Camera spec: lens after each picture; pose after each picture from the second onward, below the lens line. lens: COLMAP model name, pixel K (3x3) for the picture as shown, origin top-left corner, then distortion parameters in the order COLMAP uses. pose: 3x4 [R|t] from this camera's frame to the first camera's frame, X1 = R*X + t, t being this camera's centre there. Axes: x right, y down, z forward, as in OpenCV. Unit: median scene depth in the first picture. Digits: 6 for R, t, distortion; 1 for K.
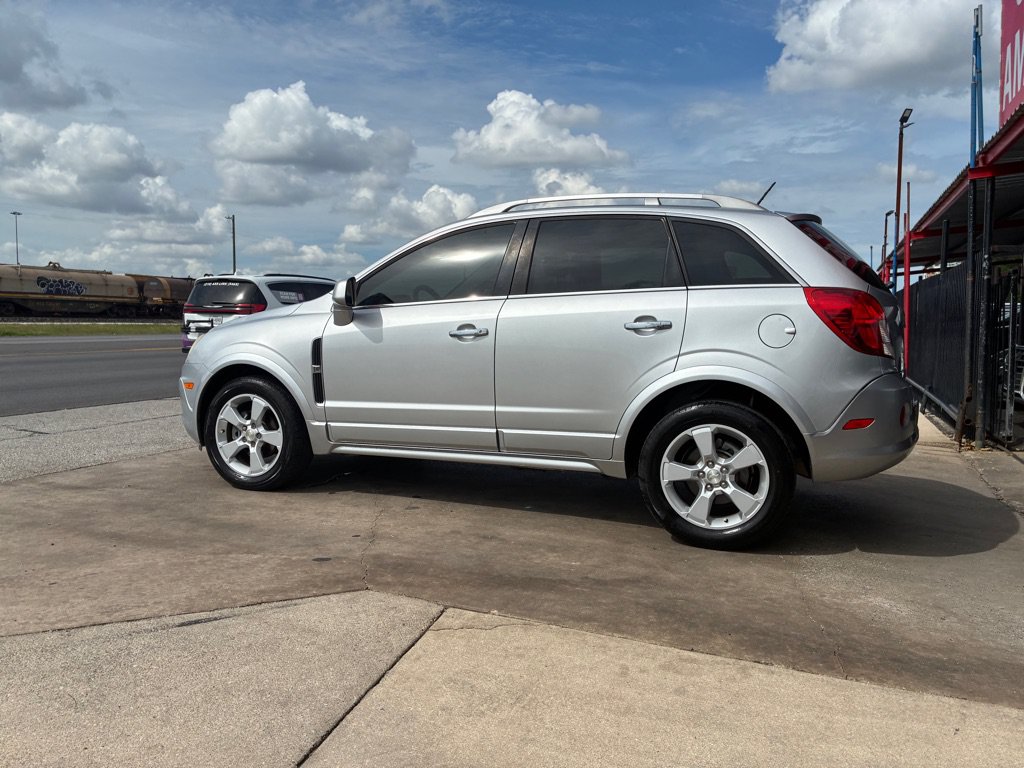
lens RADIAL K [[784.4, 0, 506.0], [0, 784.4, 369.3], [0, 0, 1]] dist [0.025570, -0.008352]
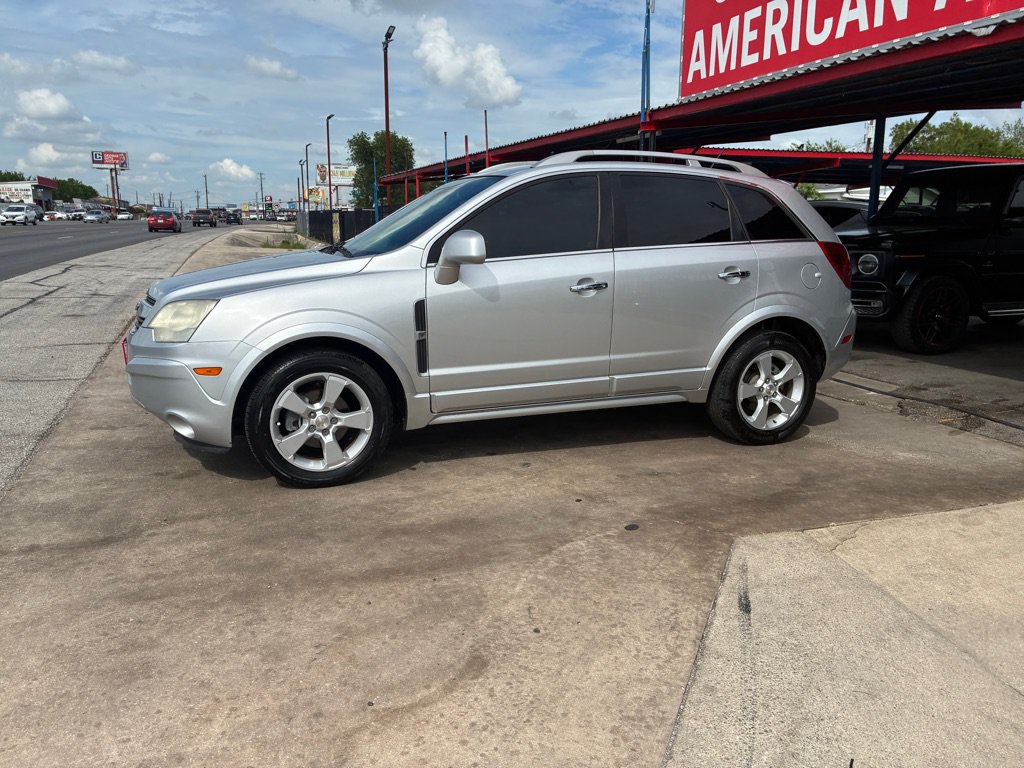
lens RADIAL K [[777.6, 0, 512.8], [0, 777.6, 371.2], [0, 0, 1]] dist [0.050063, -0.066434]
pose [[0.731721, -0.131922, 0.668716, -0.903461], [0.038585, 0.987535, 0.152597, -0.107489], [-0.680511, -0.085856, 0.727690, 0.349991]]
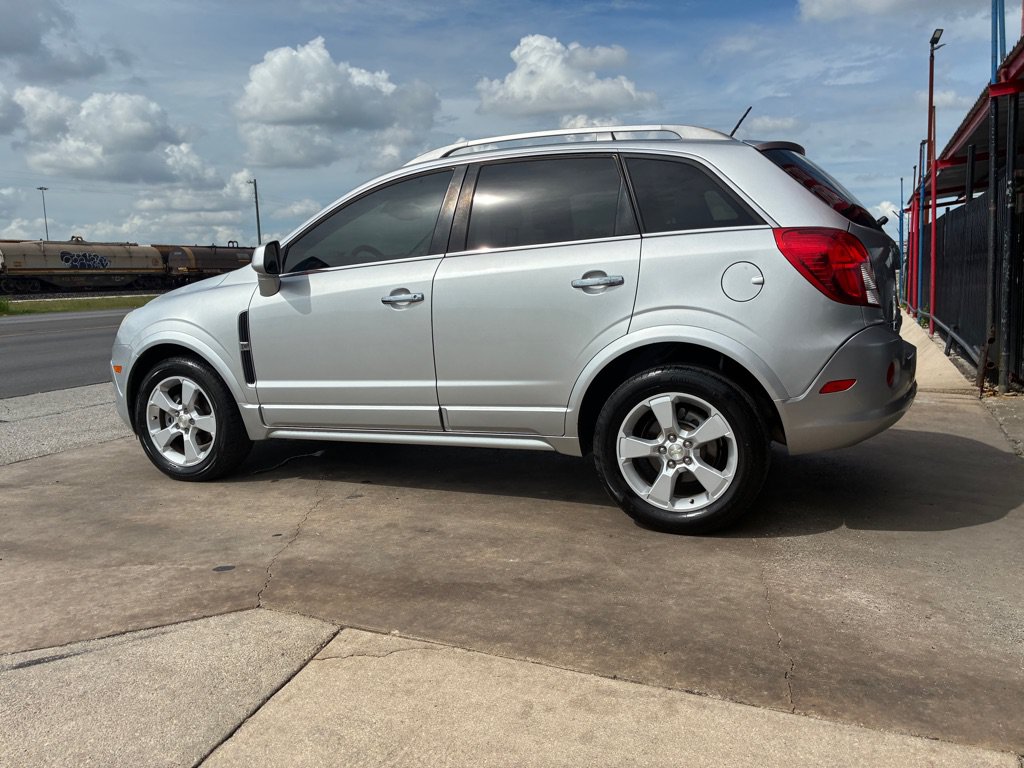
lens RADIAL K [[781.4, 0, 526.5], [0, 781.4, 375.4], [0, 0, 1]] dist [0.050453, -0.061338]
pose [[0.998718, -0.044852, -0.023487, 0.121632], [0.046328, 0.996703, 0.066610, -0.014653], [0.020422, -0.067613, 0.997503, 0.130775]]
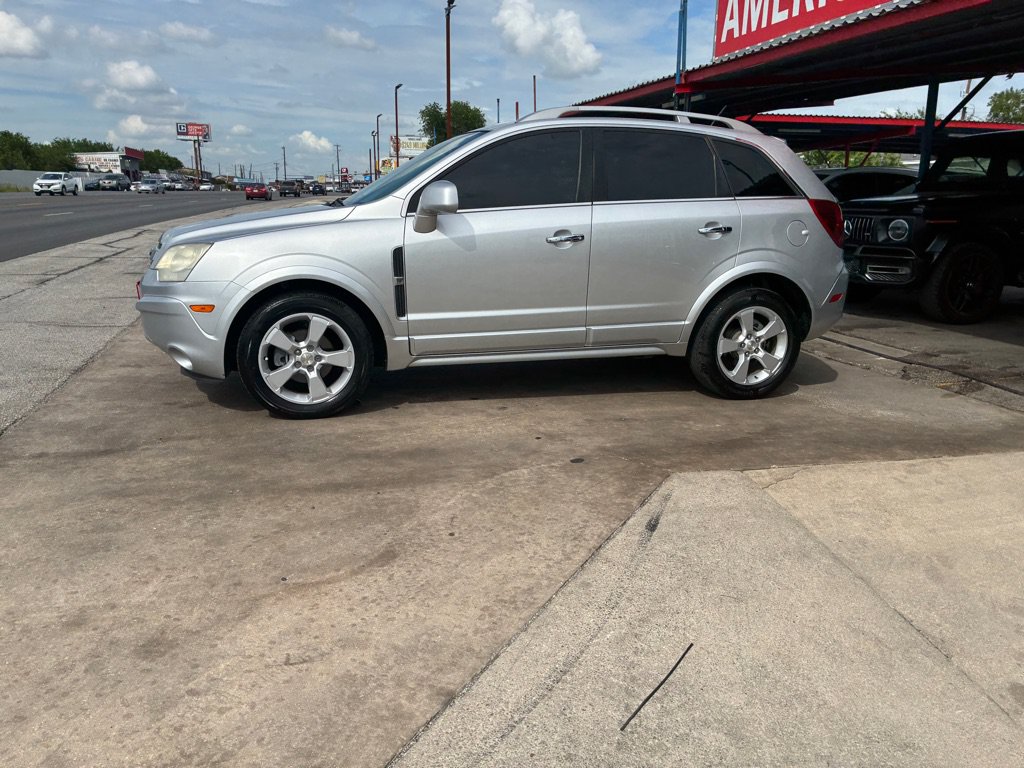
lens RADIAL K [[778.4, 0, 511.9], [0, 778.4, 391.1], [0, 0, 1]] dist [0.044583, -0.053266]
pose [[0.792710, -0.146571, 0.591715, -0.844731], [0.028073, 0.978412, 0.204749, -0.070074], [-0.608952, -0.145695, 0.779712, 0.205251]]
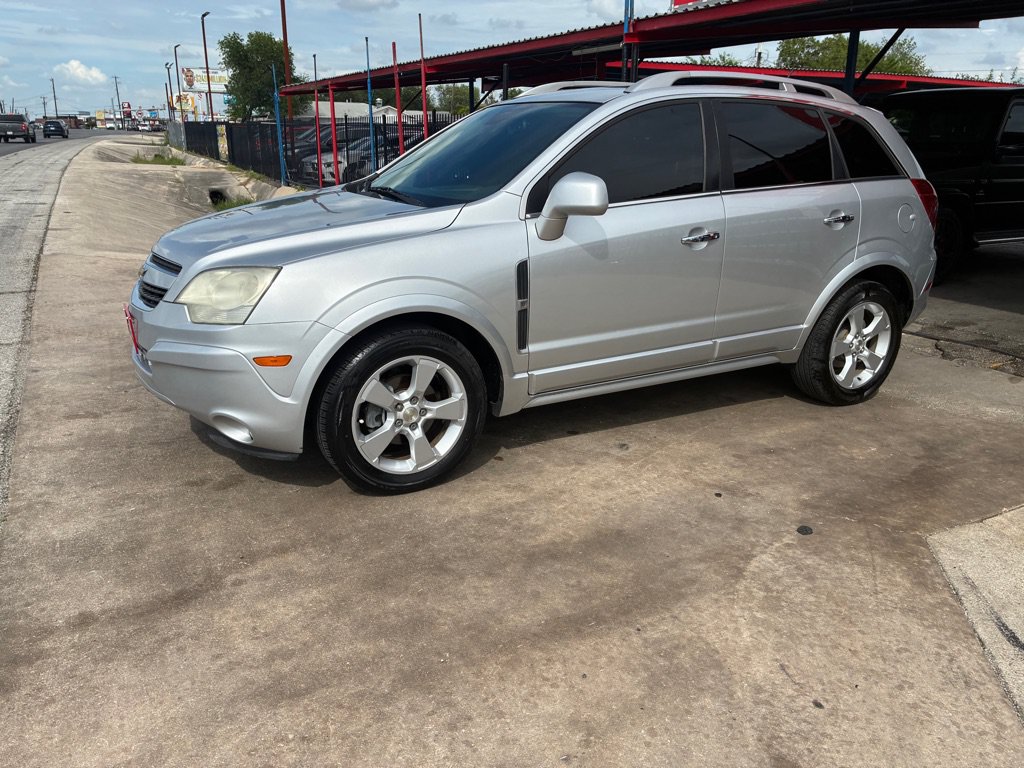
lens RADIAL K [[777.4, 0, 510.5], [0, 777.4, 369.0], [0, 0, 1]] dist [0.066505, -0.091219]
pose [[0.629156, -0.222192, 0.744845, -0.951258], [0.036355, 0.965635, 0.257347, -0.152208], [-0.776429, -0.134832, 0.615613, 0.672141]]
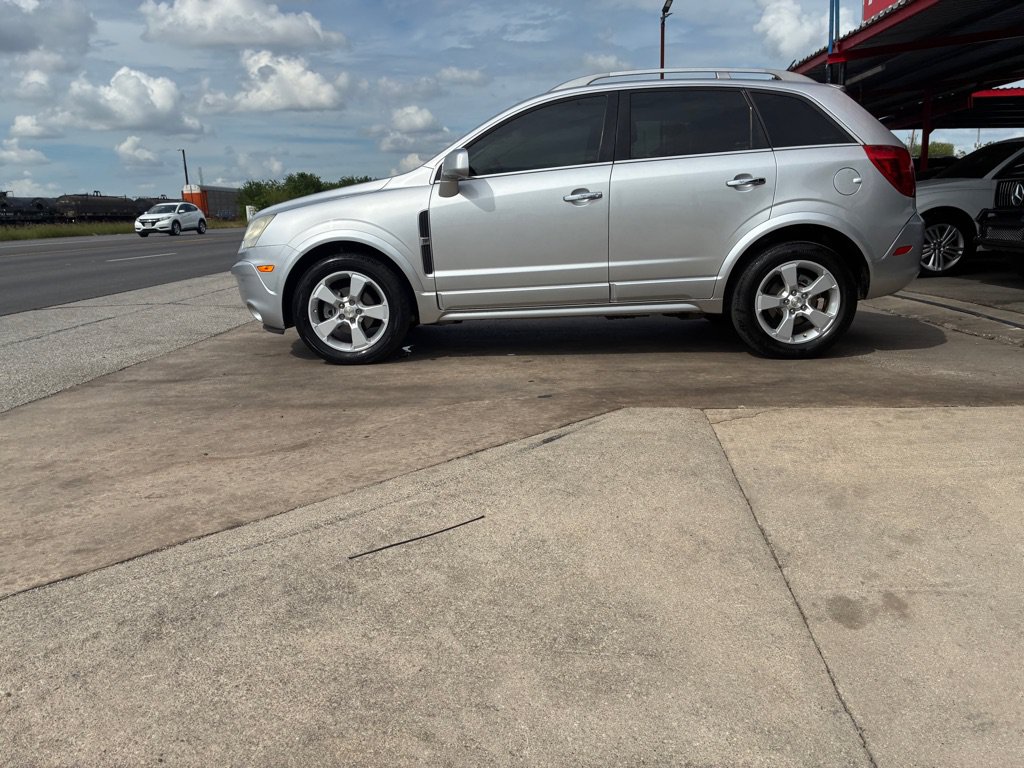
lens RADIAL K [[784.6, 0, 510.2], [0, 784.6, 368.9], [0, 0, 1]] dist [0.074385, -0.110510]
pose [[0.941451, -0.107574, 0.319528, -0.584038], [0.065426, 0.988007, 0.139860, 0.034379], [-0.330741, -0.110766, 0.937199, -0.049269]]
